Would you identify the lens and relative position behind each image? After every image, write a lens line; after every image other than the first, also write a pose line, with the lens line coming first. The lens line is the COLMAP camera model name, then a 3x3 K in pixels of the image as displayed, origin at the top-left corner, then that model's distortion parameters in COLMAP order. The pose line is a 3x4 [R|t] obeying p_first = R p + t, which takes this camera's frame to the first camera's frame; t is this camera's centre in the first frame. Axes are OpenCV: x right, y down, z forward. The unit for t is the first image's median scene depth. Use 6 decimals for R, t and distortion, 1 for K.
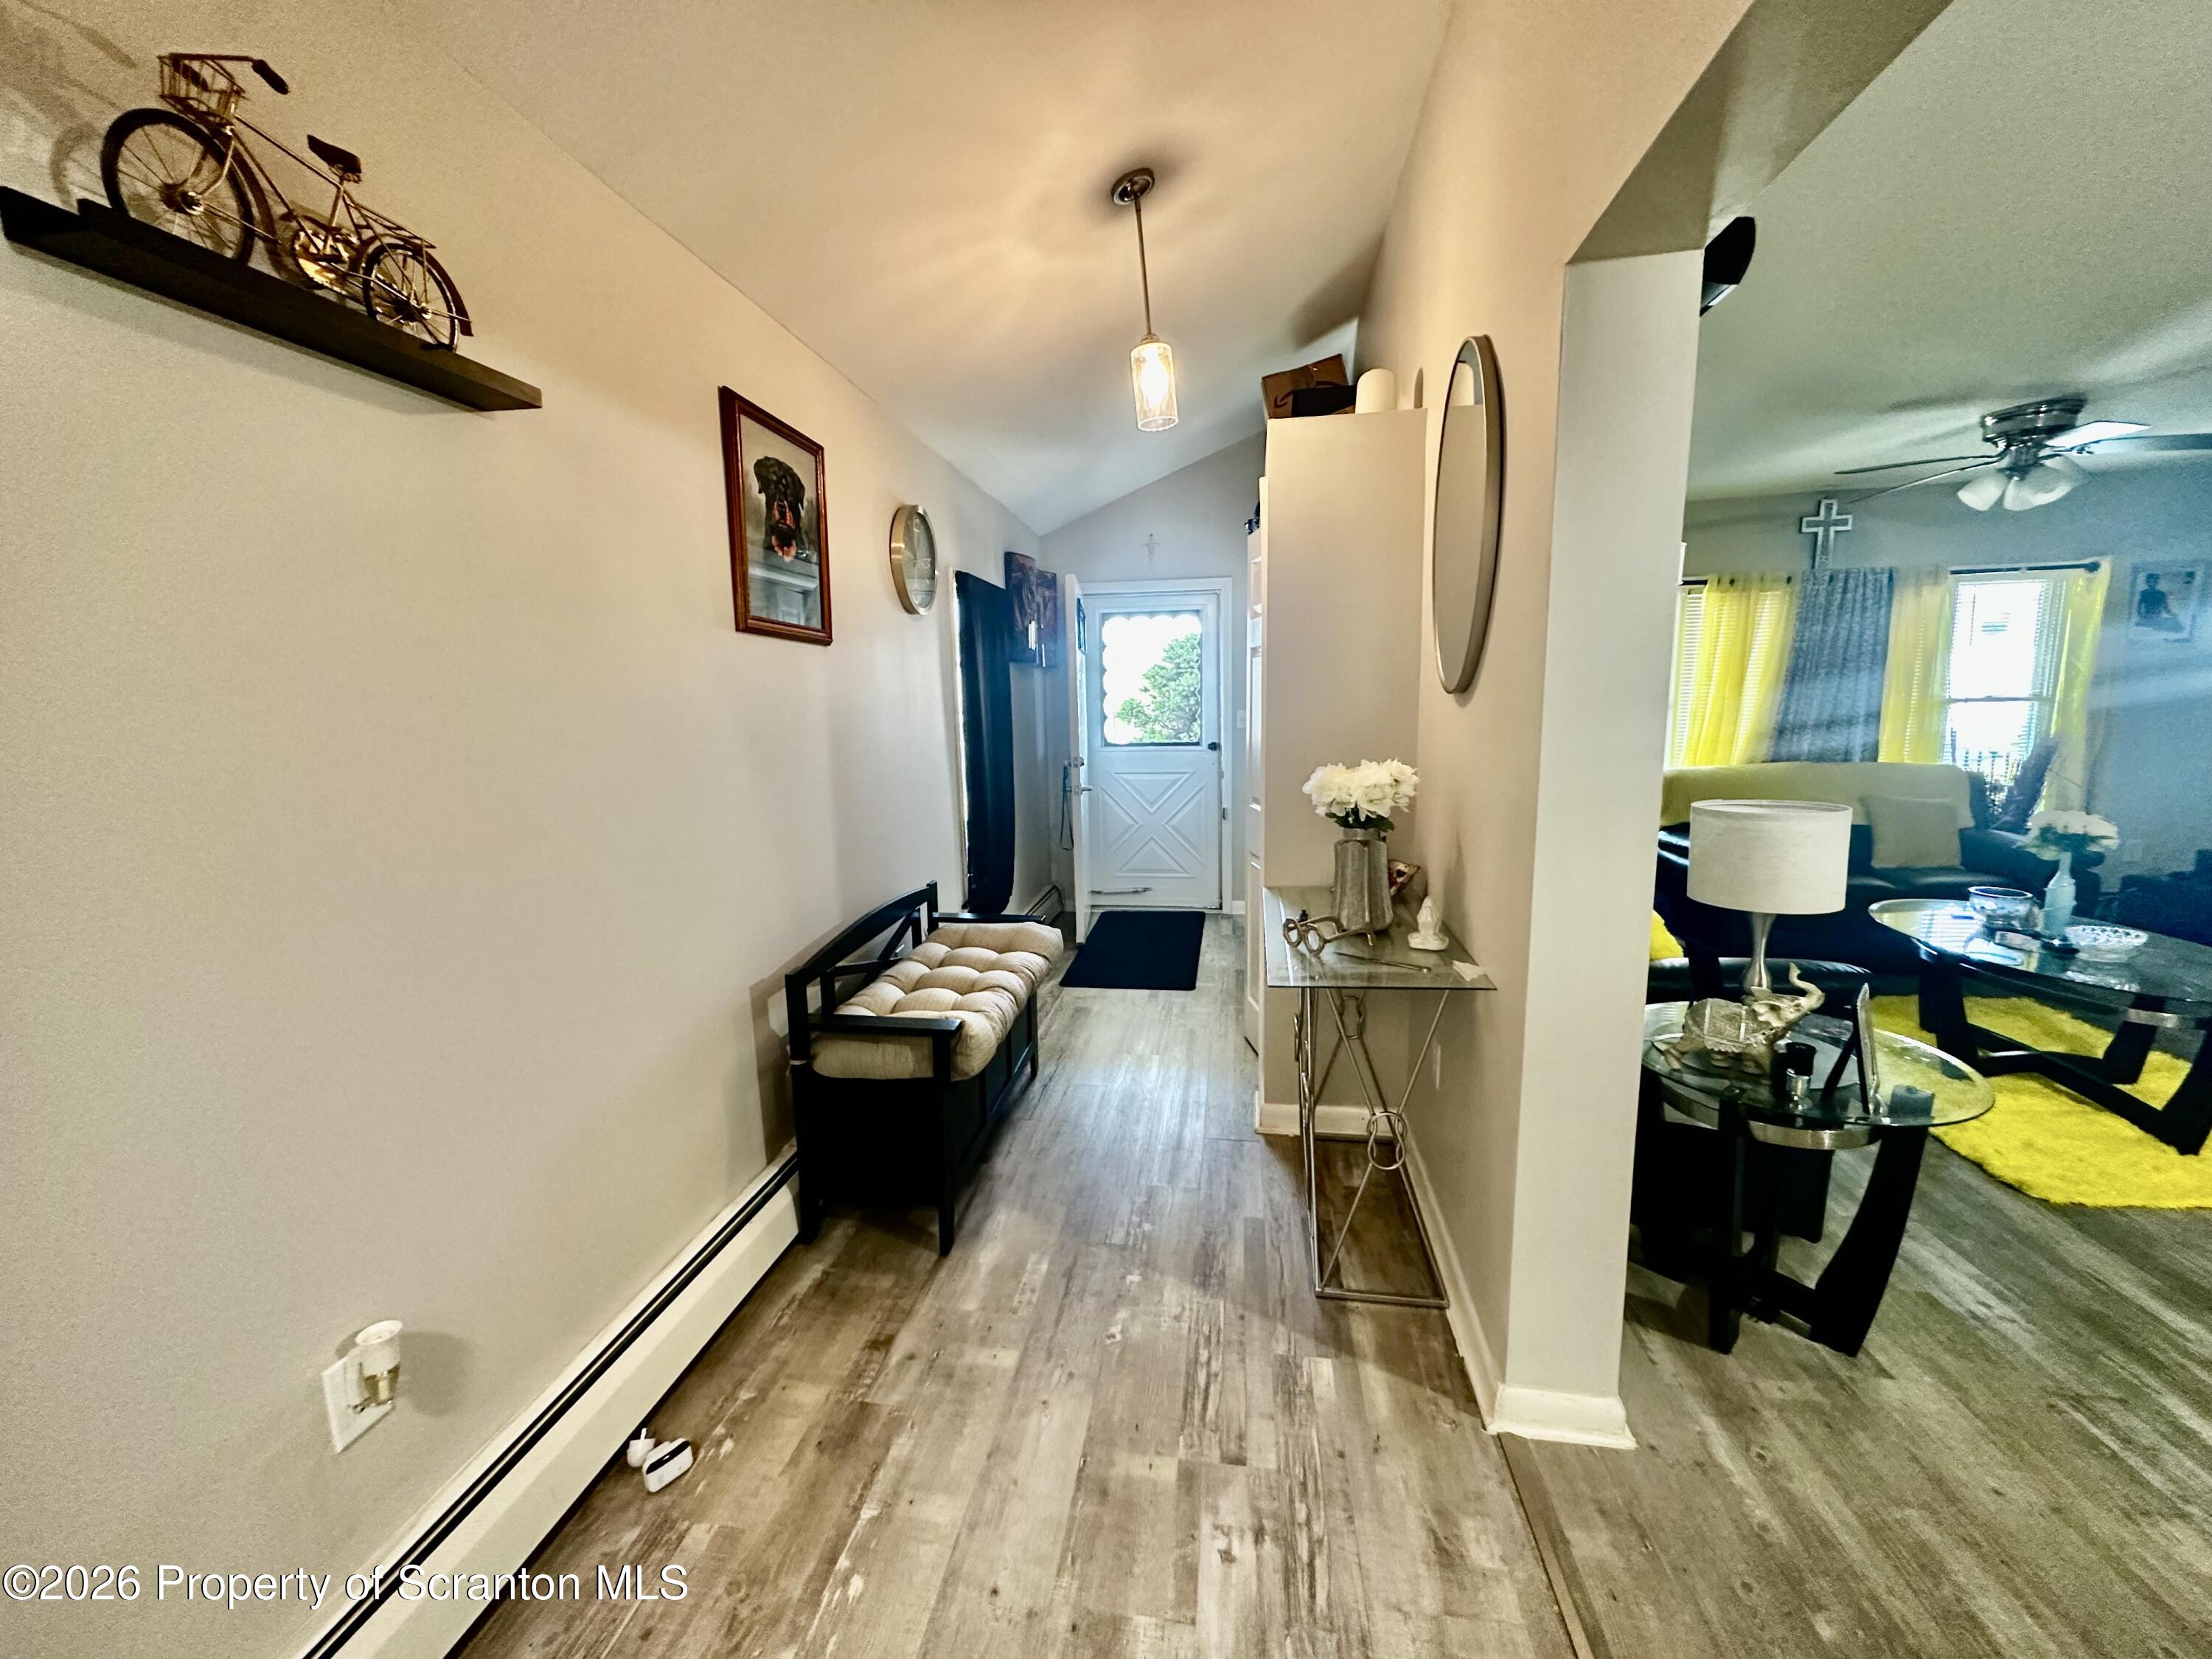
lens RADIAL K [[885.3, 0, 1099.7], [0, 885.3, 829.7], [0, 0, 1]] dist [-0.003312, 0.000629]
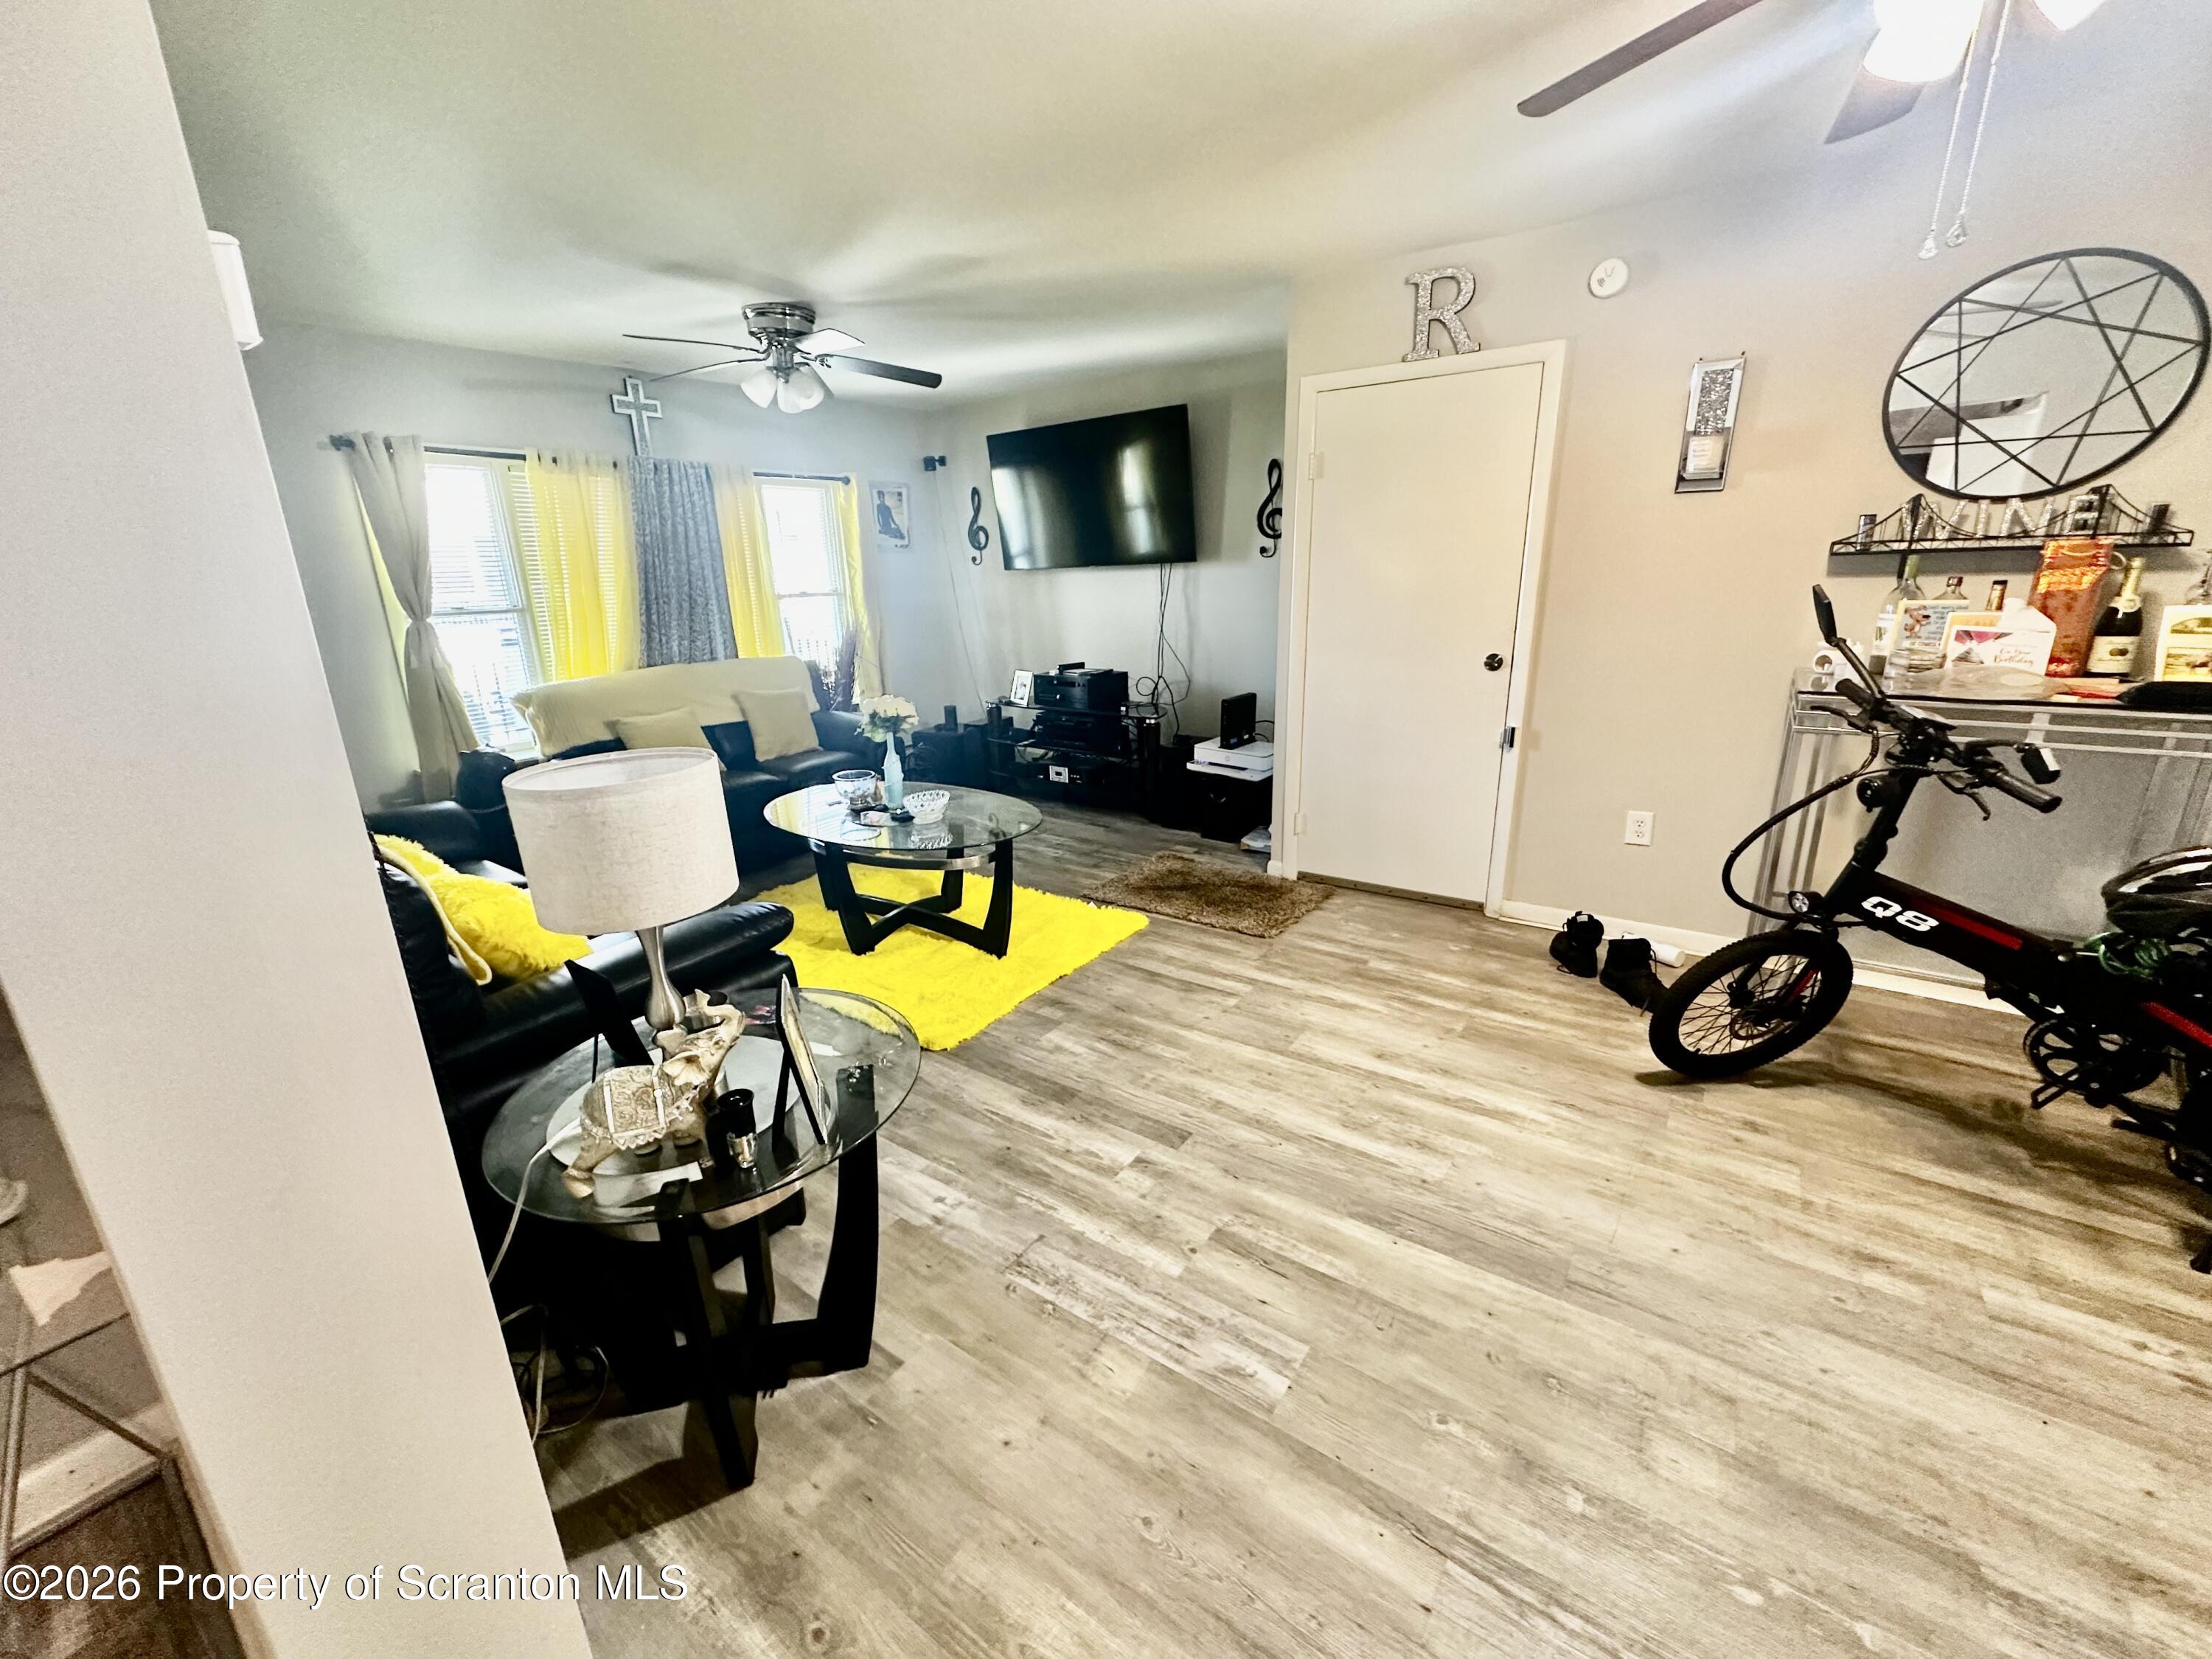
lens RADIAL K [[885.3, 0, 1099.7], [0, 885.3, 829.7], [0, 0, 1]] dist [-0.003312, 0.000629]
pose [[0.453153, -0.244056, 0.857374, 0.192986], [0.148942, 0.969002, 0.197110, -0.034038], [-0.878902, 0.038378, 0.475456, 0.205414]]
